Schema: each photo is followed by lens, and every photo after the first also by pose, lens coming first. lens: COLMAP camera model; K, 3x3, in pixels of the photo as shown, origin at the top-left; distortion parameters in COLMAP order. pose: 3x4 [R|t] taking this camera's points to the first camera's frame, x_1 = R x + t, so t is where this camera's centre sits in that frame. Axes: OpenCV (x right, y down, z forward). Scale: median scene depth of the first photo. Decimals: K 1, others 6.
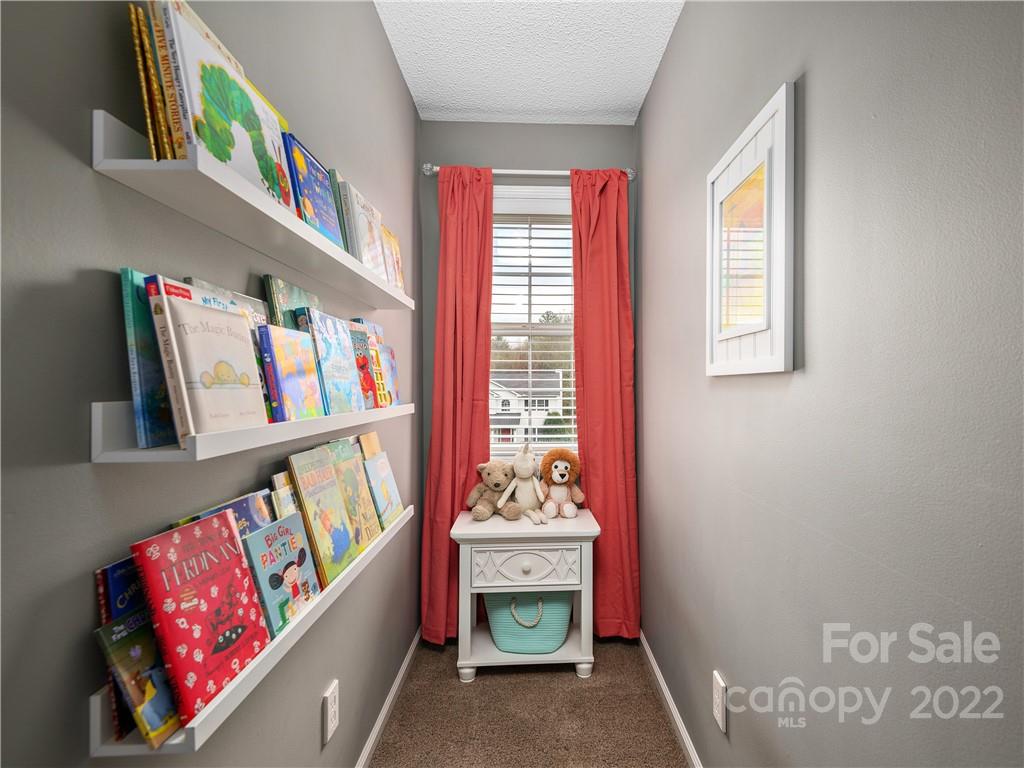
lens RADIAL K [[479.6, 0, 511.5], [0, 479.6, 381.8], [0, 0, 1]] dist [-0.000187, 0.000275]
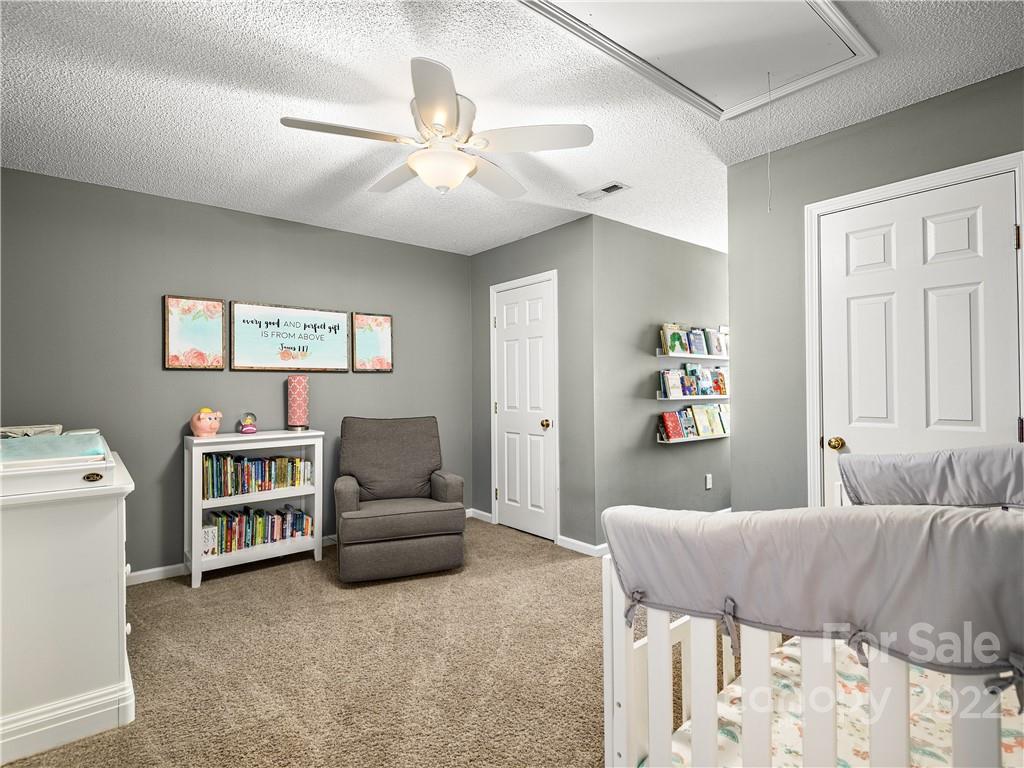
lens RADIAL K [[535.7, 0, 510.8], [0, 535.7, 384.4], [0, 0, 1]] dist [0.018291, -0.001117]
pose [[0.601712, -0.013219, -0.798604, 3.347550], [0.013963, 0.999884, -0.006030, -0.028091], [0.798591, -0.007522, 0.601827, -4.429475]]
